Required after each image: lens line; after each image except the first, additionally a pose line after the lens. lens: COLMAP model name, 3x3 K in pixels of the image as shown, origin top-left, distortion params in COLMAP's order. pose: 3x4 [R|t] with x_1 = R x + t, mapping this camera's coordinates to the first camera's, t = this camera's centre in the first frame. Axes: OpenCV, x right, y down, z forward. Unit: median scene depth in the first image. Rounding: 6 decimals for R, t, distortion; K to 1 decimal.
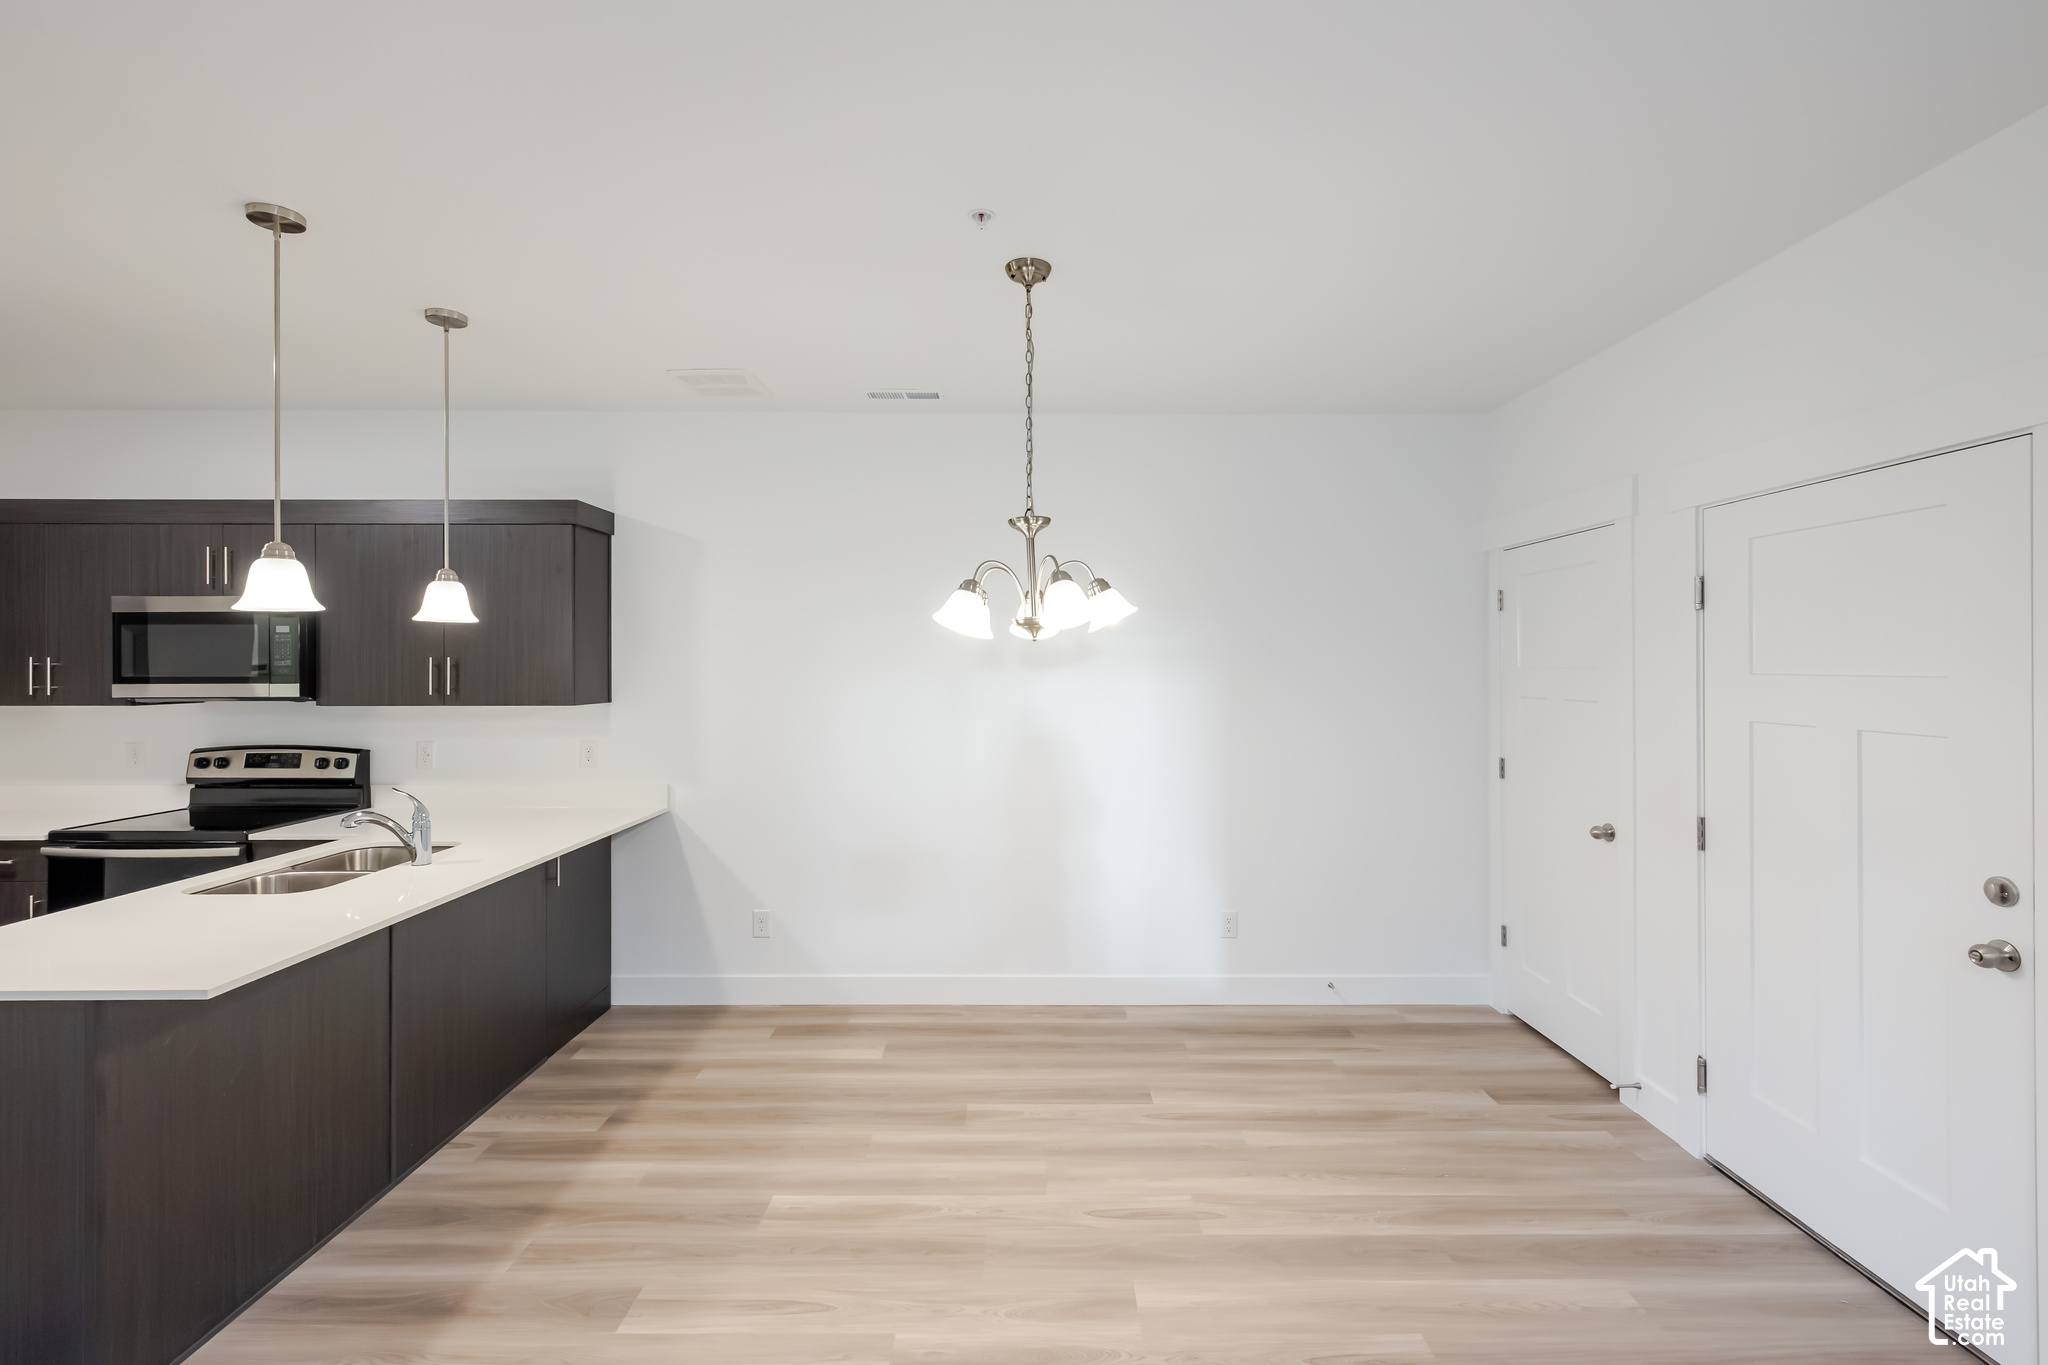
lens RADIAL K [[876.3, 0, 1027.0], [0, 876.3, 653.0], [0, 0, 1]] dist [0.000785, -0.000189]
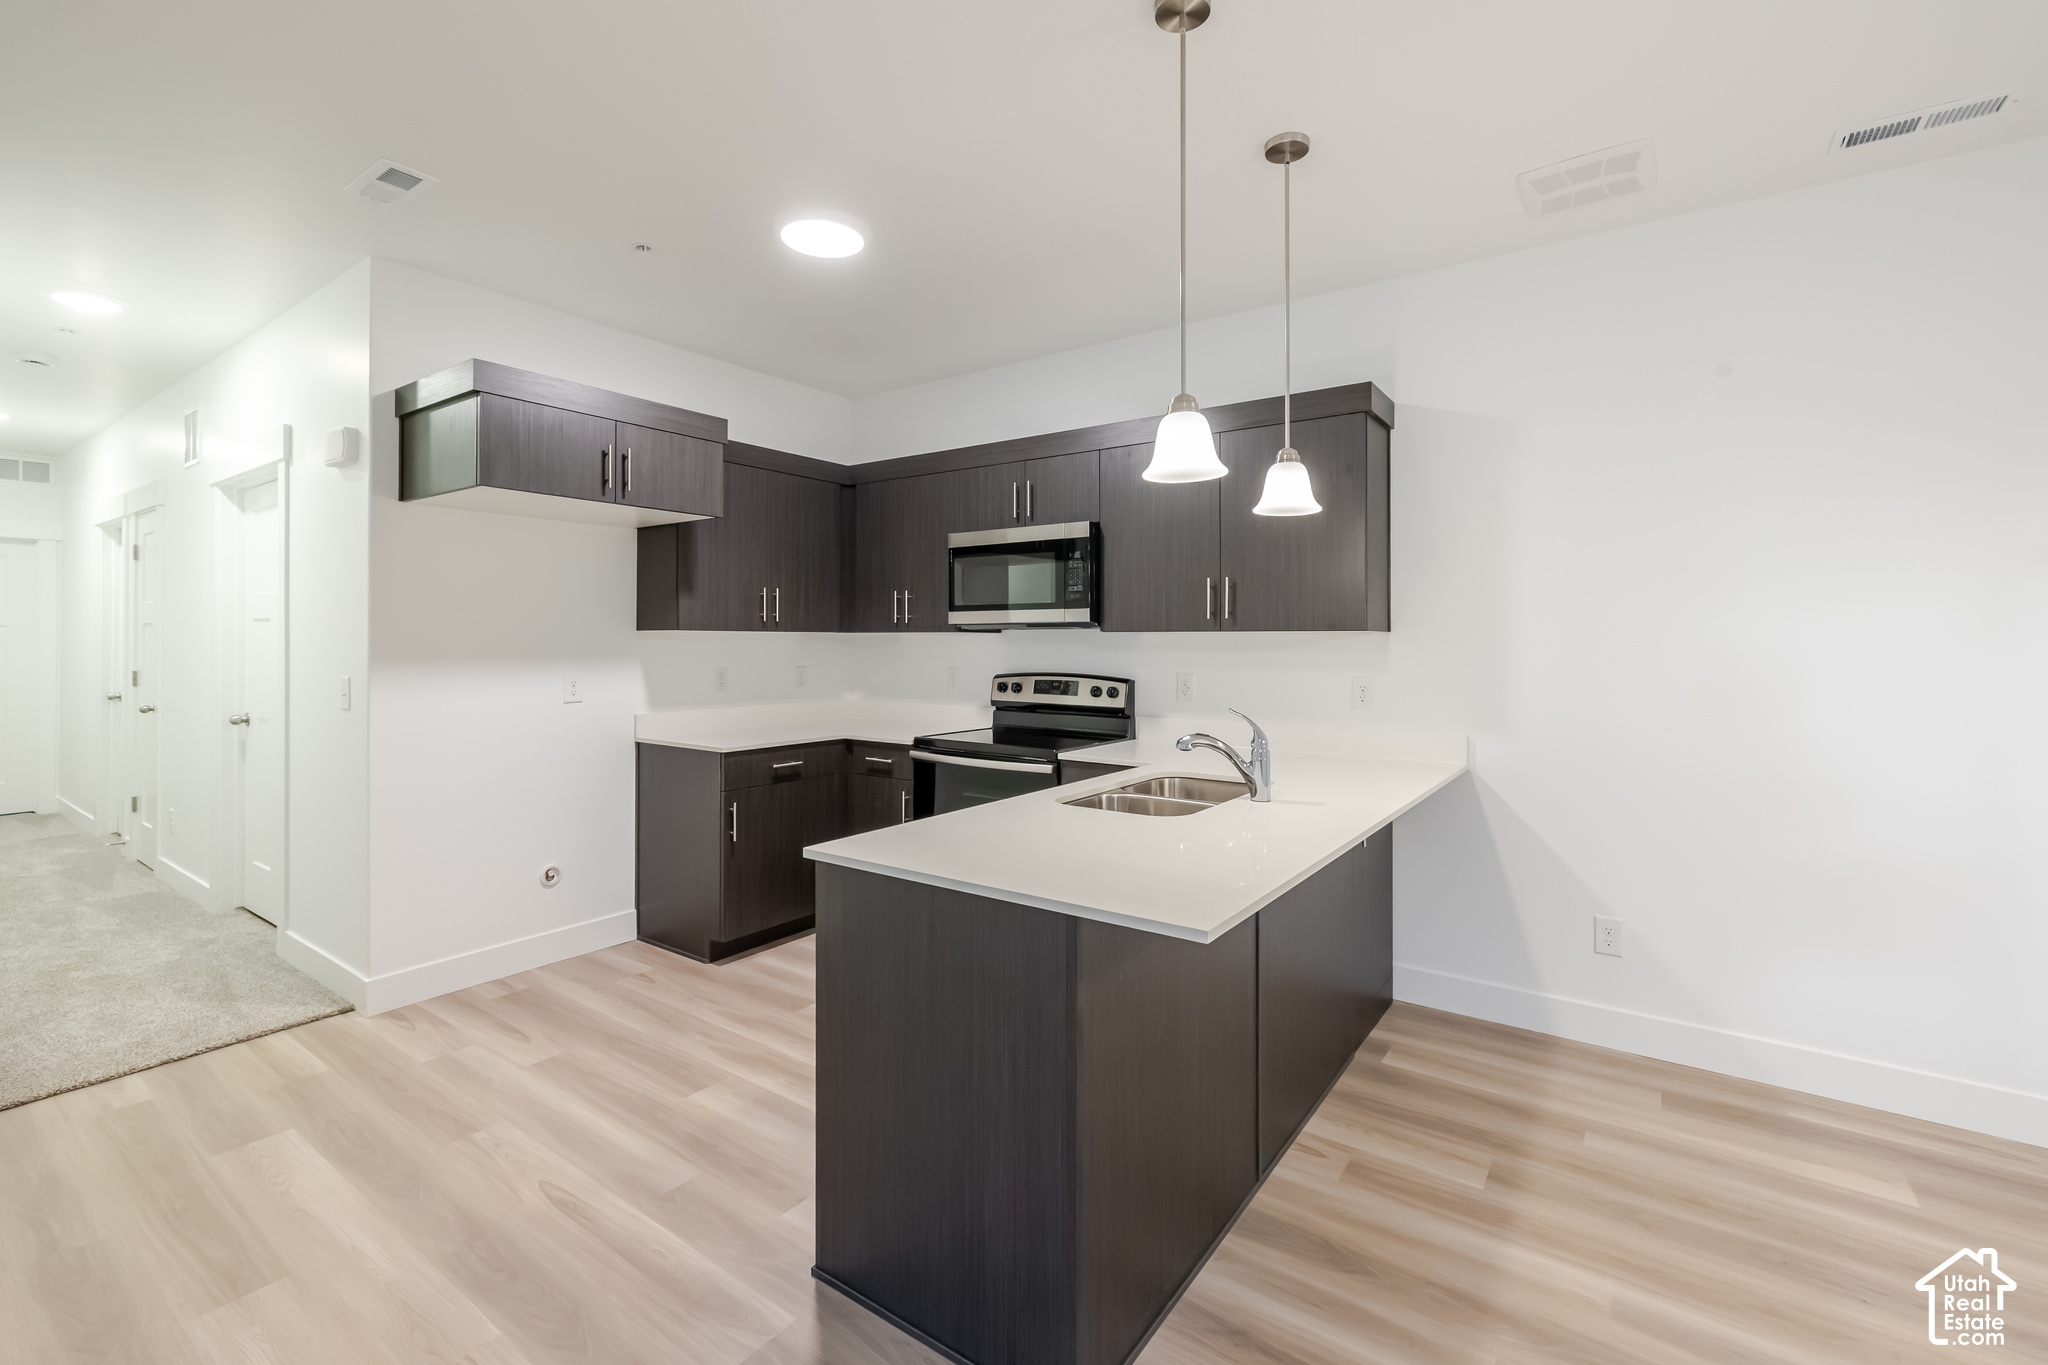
lens RADIAL K [[865.4, 0, 1029.5], [0, 865.4, 624.8], [0, 0, 1]] dist [-0.001594, -0.000176]
pose [[0.813526, -0.008548, -0.581466, -0.303815], [0.002689, 0.999937, -0.010937, 0.063346], [0.581522, 0.007334, 0.813497, 0.149655]]
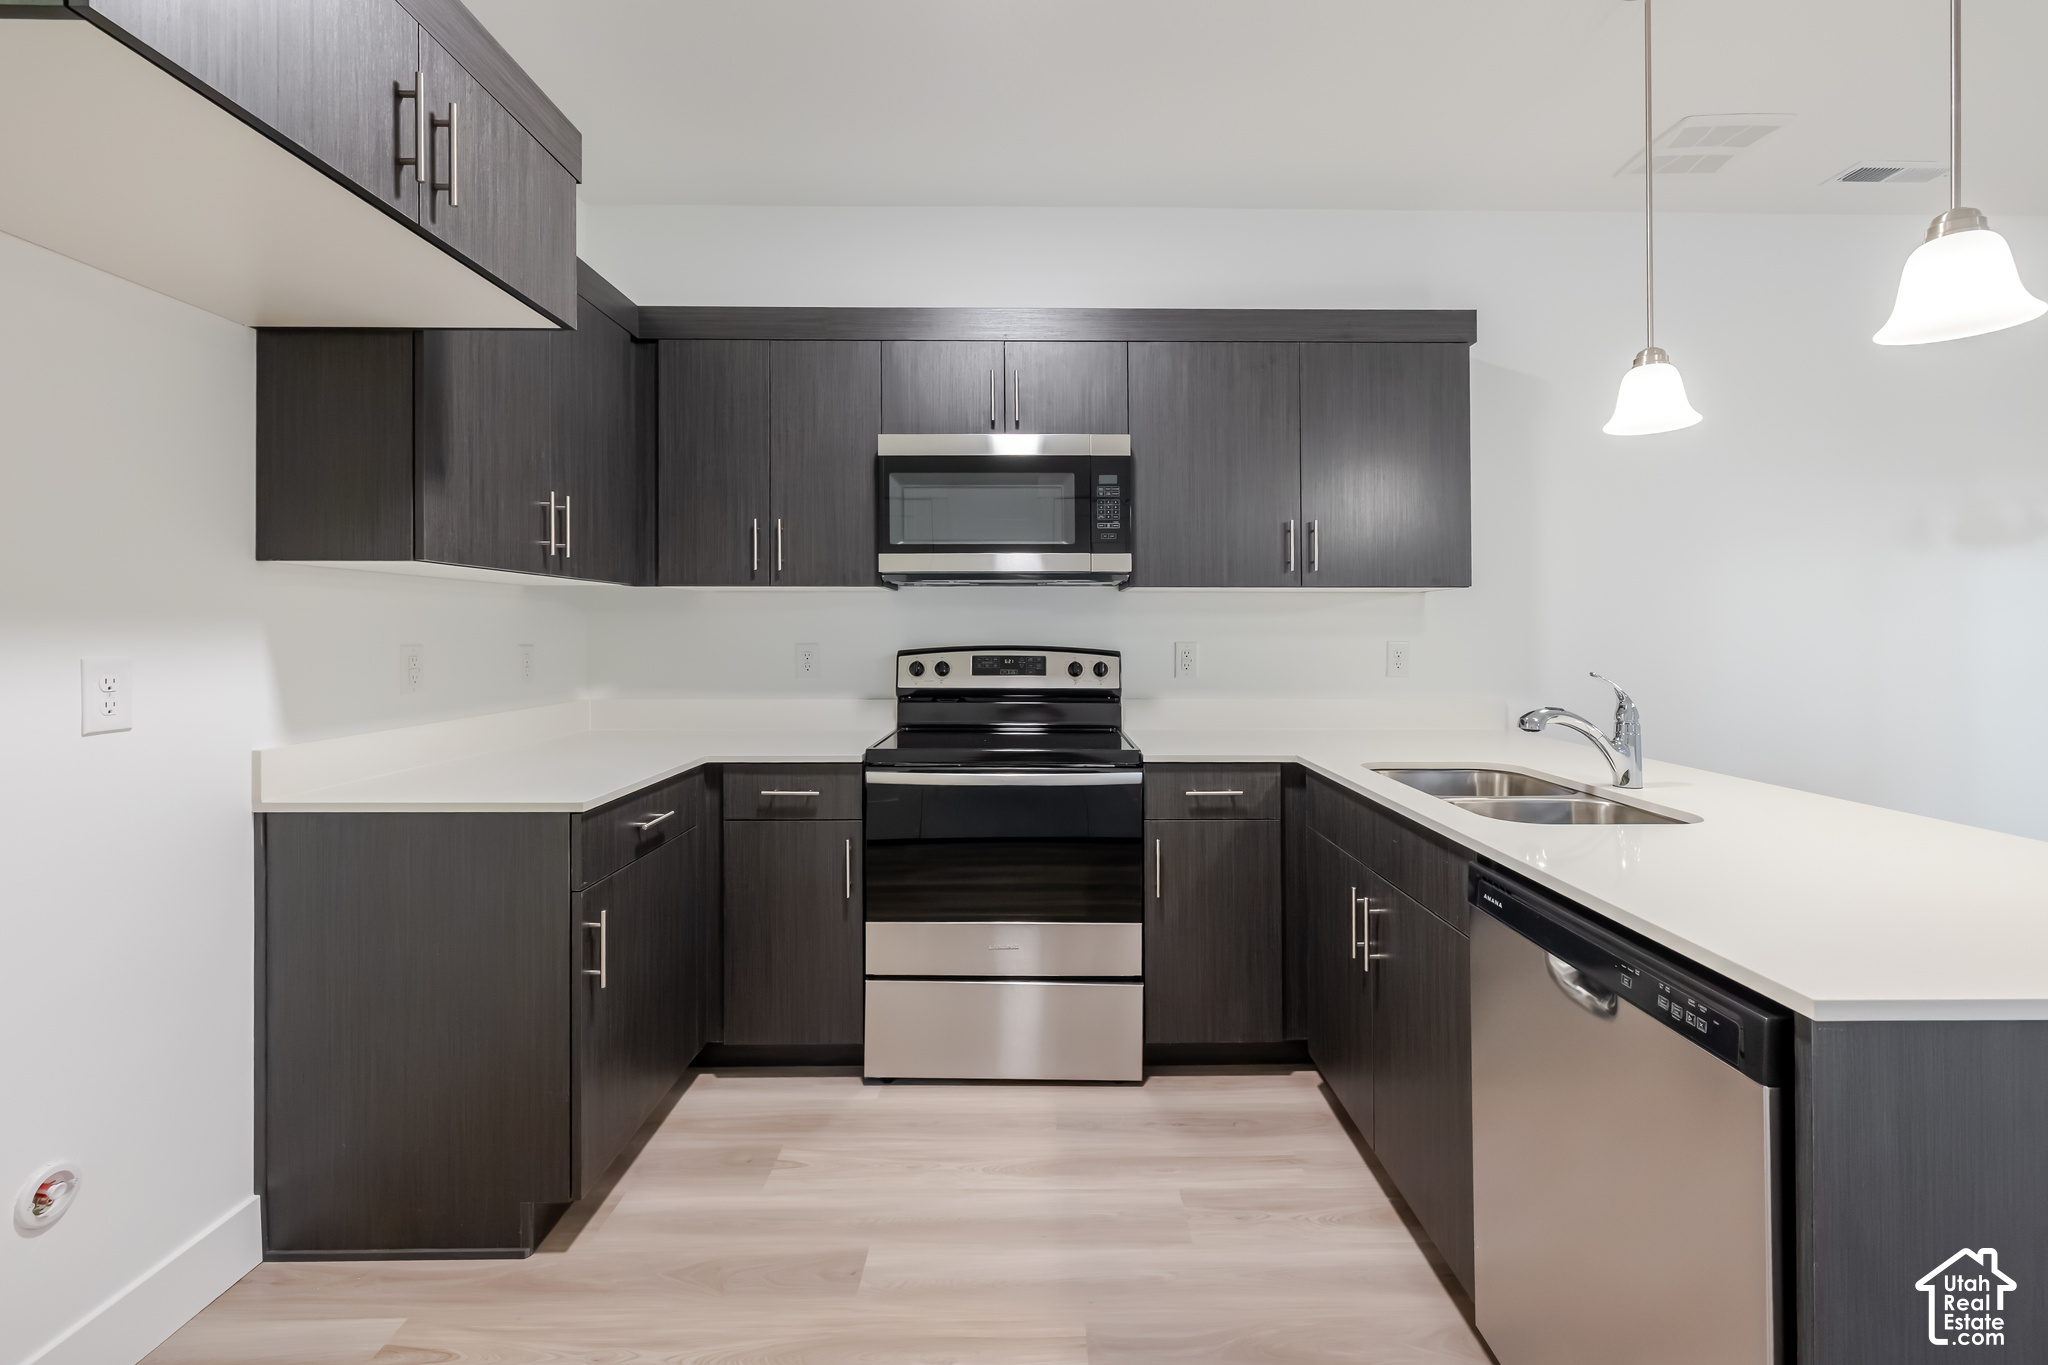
lens RADIAL K [[865.4, 0, 1029.5], [0, 865.4, 624.8], [0, 0, 1]] dist [-0.001594, -0.000176]
pose [[0.999998, 0.000973, -0.001799, -0.901716], [-0.000966, 0.999993, 0.003518, 0.090736], [0.001802, -0.003516, 0.999992, 0.269186]]
